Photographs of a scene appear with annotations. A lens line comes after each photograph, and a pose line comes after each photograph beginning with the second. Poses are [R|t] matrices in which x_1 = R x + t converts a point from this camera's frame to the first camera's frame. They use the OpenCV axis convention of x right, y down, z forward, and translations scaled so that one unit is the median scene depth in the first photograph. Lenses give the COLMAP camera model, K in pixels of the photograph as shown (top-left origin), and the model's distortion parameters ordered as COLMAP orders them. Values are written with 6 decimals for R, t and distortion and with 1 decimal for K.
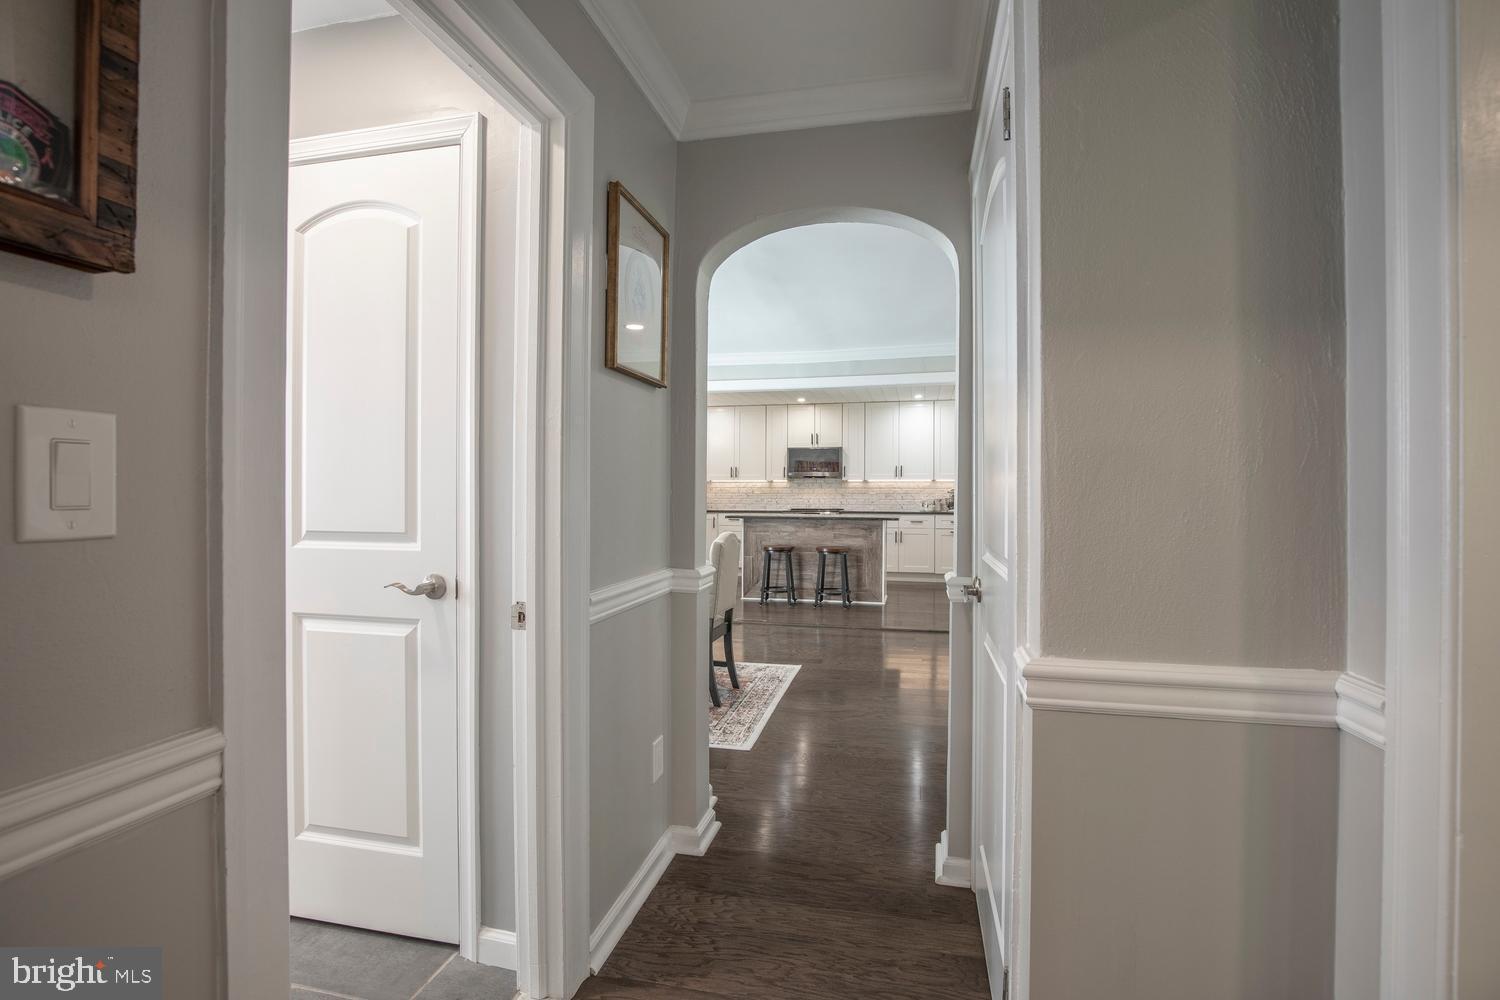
lens RADIAL K [[692.1, 0, 754.3], [0, 692.1, 495.3], [0, 0, 1]] dist [-0.035198, 0.006242]
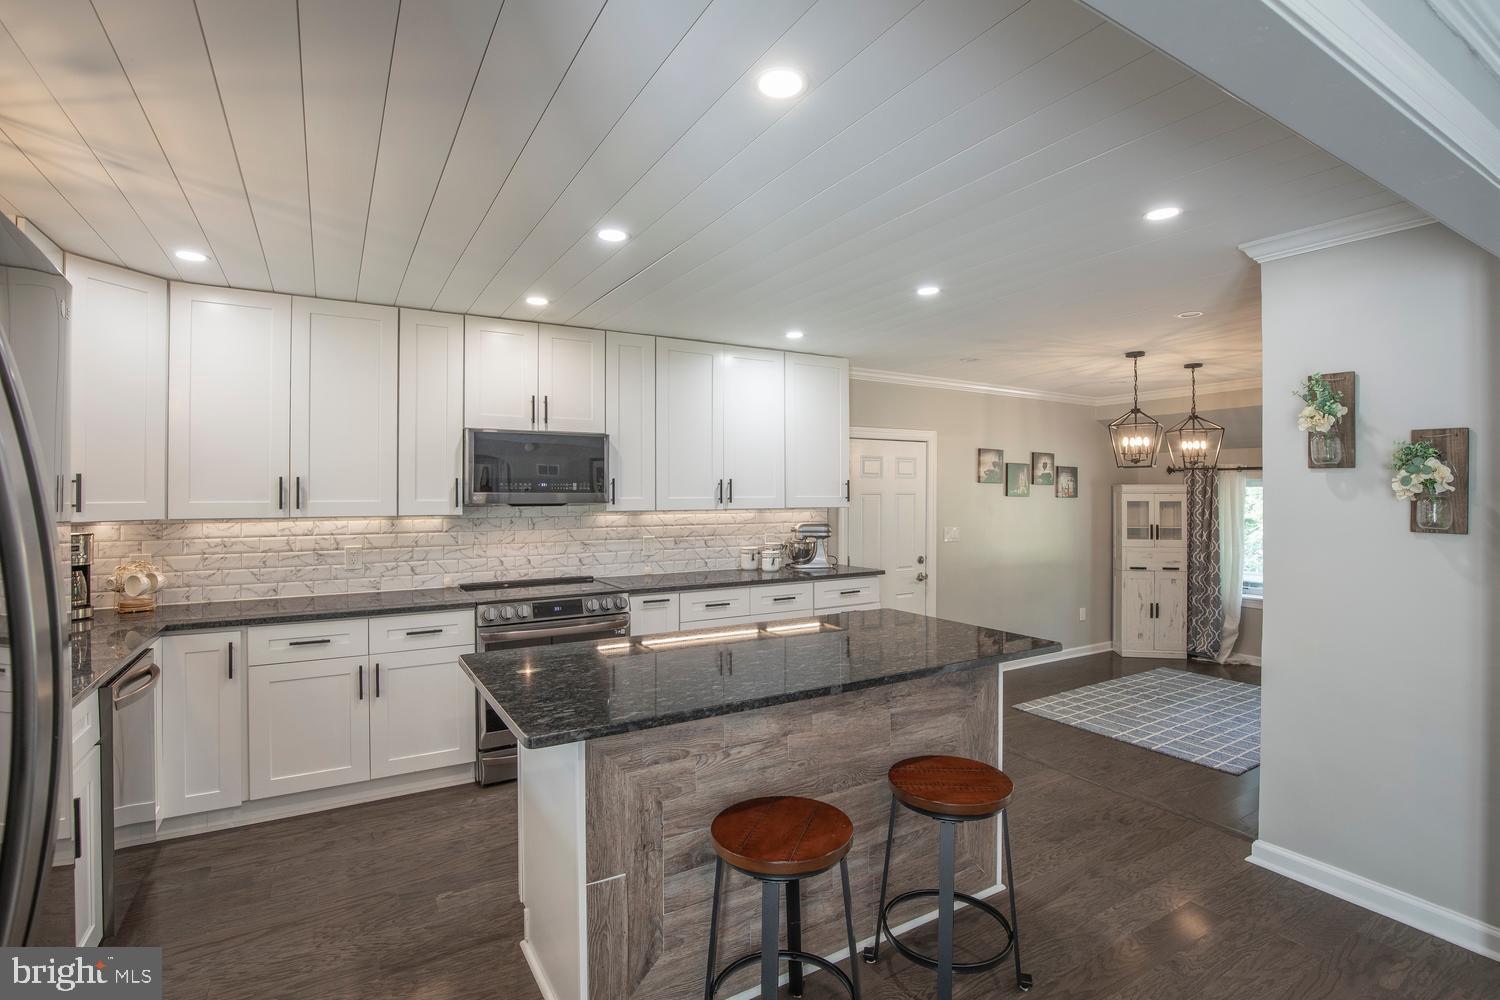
lens RADIAL K [[710.5, 0, 782.8], [0, 710.5, 492.2], [0, 0, 1]] dist [-0.002490, -0.023754]
pose [[0.703704, -0.004686, 0.710478, -0.139495], [0.005799, 0.999983, 0.000852, -0.043320], [-0.710470, 0.003521, 0.703719, 0.796886]]
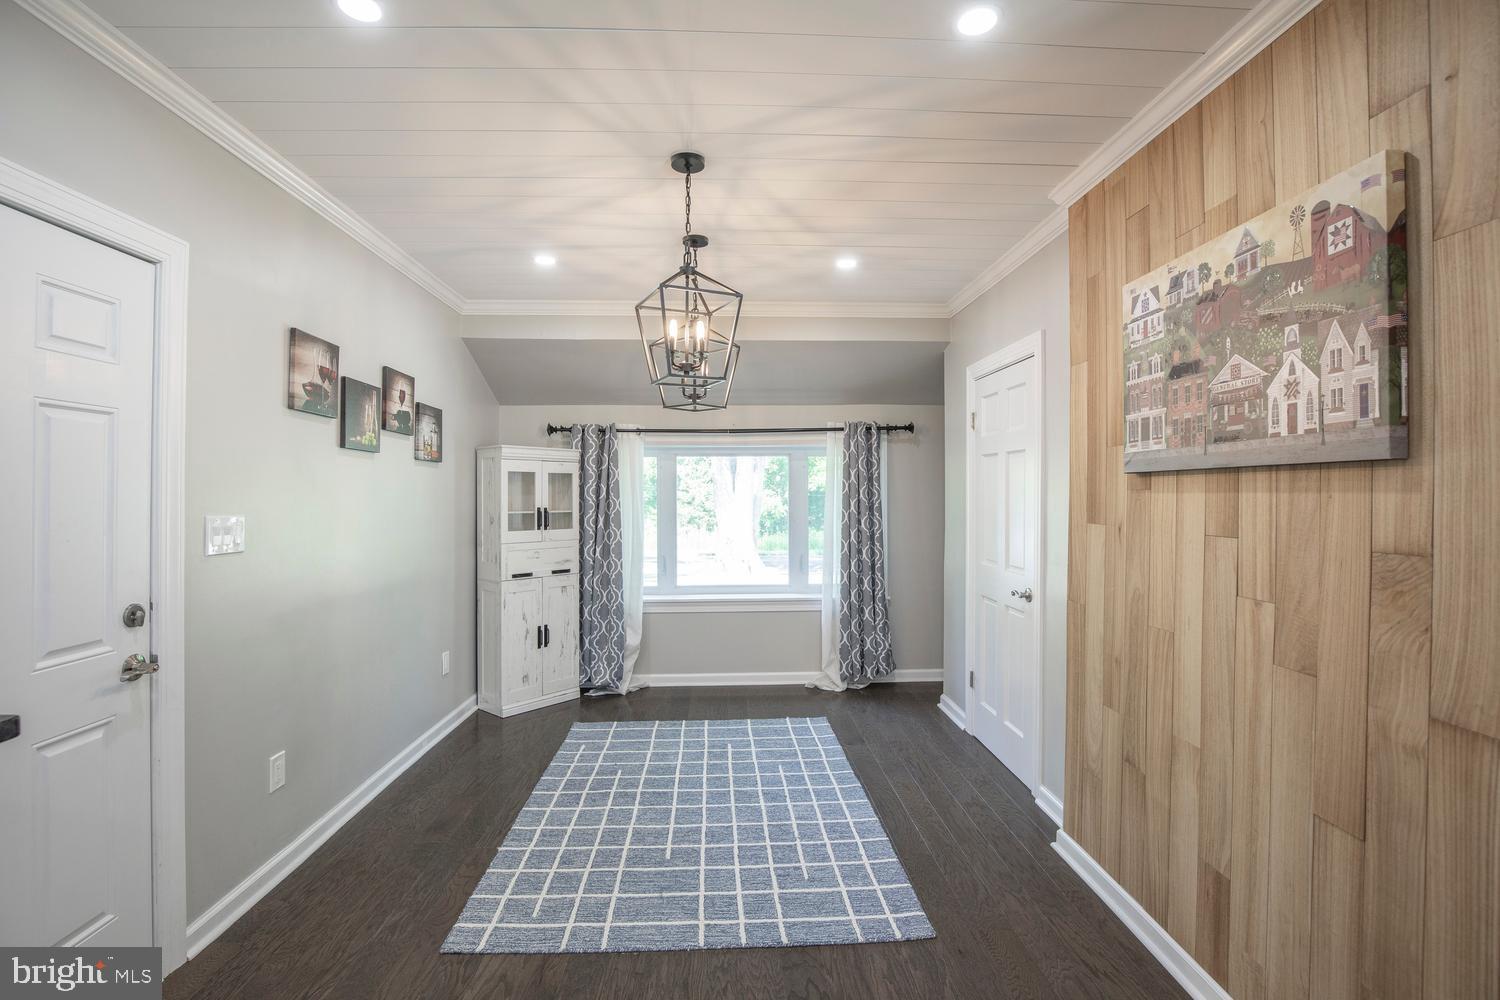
lens RADIAL K [[692.1, 0, 754.3], [0, 692.1, 495.3], [0, 0, 1]] dist [-0.035198, 0.006242]
pose [[-0.278687, -0.007510, 0.960353, 0.232368], [-0.001967, 0.999972, 0.007249, -0.012585], [-0.960380, 0.000131, -0.278694, 1.097083]]
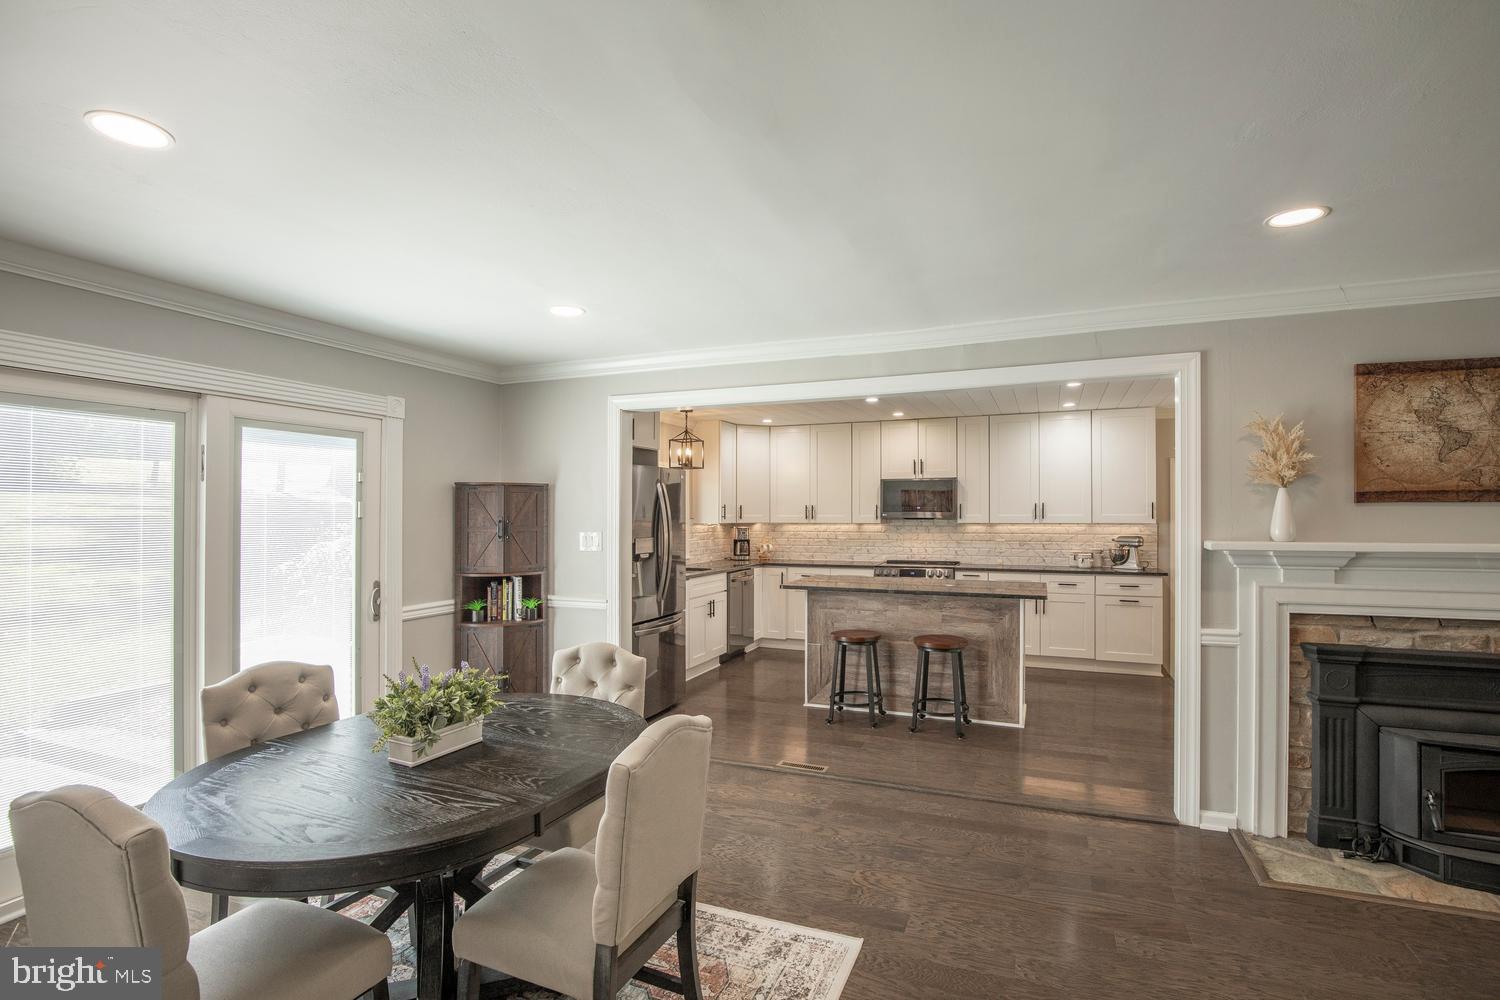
lens RADIAL K [[705.9, 0, 748.7], [0, 705.9, 508.9], [0, 0, 1]] dist [-0.023376, 0.000193]
pose [[0.985843, -0.005407, -0.167582, 0.045596], [0.003772, 0.999942, -0.010073, -0.038875], [0.167626, 0.009298, 0.985807, 0.301719]]
